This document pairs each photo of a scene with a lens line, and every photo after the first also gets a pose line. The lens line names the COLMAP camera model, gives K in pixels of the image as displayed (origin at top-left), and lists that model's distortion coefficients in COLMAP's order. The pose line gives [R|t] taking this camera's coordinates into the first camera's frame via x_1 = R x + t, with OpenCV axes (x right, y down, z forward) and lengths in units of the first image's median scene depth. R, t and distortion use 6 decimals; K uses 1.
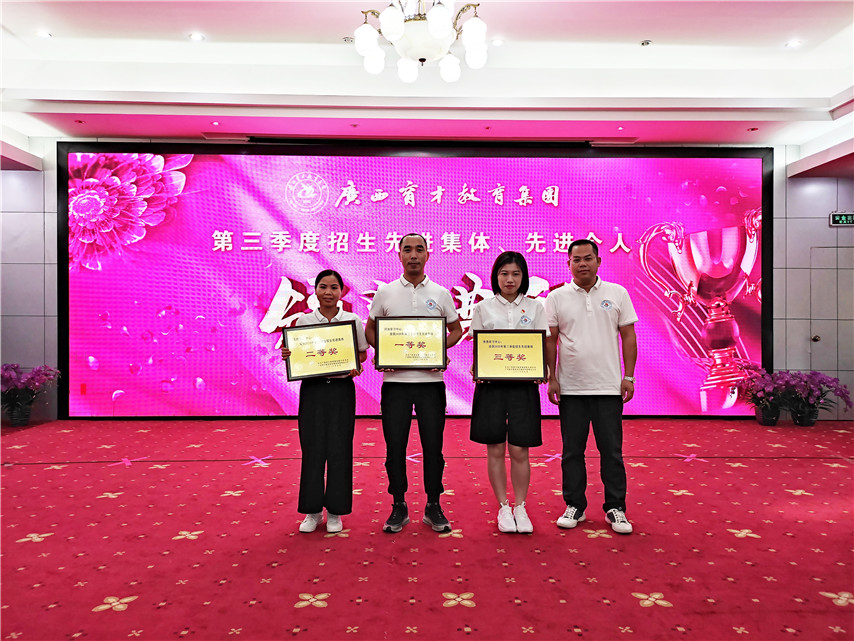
lens RADIAL K [[630.8, 0, 427.0], [0, 630.8, 320.5], [0, 0, 1]] dist [0.041477, -0.034346]
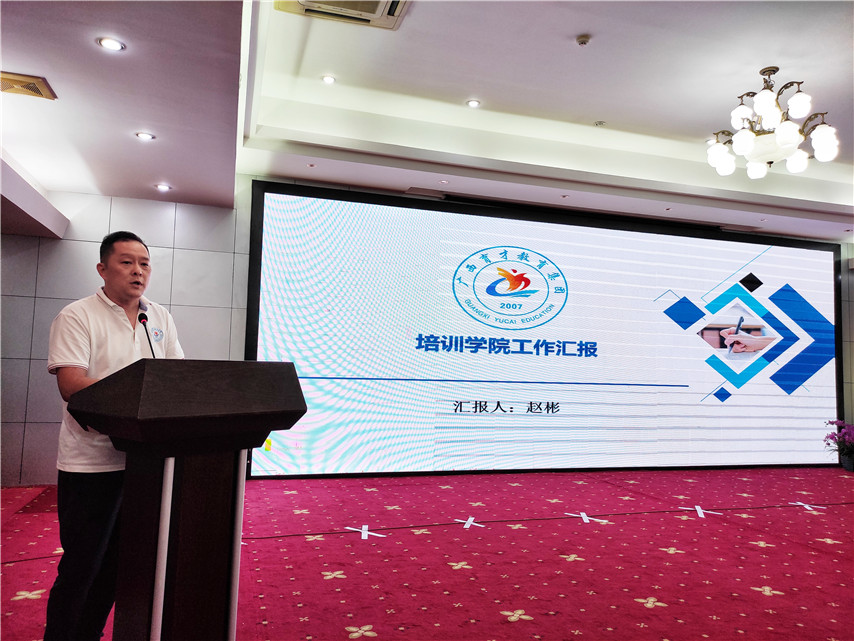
lens RADIAL K [[628.5, 0, 427.0], [0, 628.5, 320.5], [0, 0, 1]] dist [0.044104, -0.037199]
pose [[0.960382, 0.045576, 0.274936, -0.917185], [-0.026460, 0.996993, -0.072840, -0.018877], [-0.277429, 0.062680, 0.958699, 0.072148]]
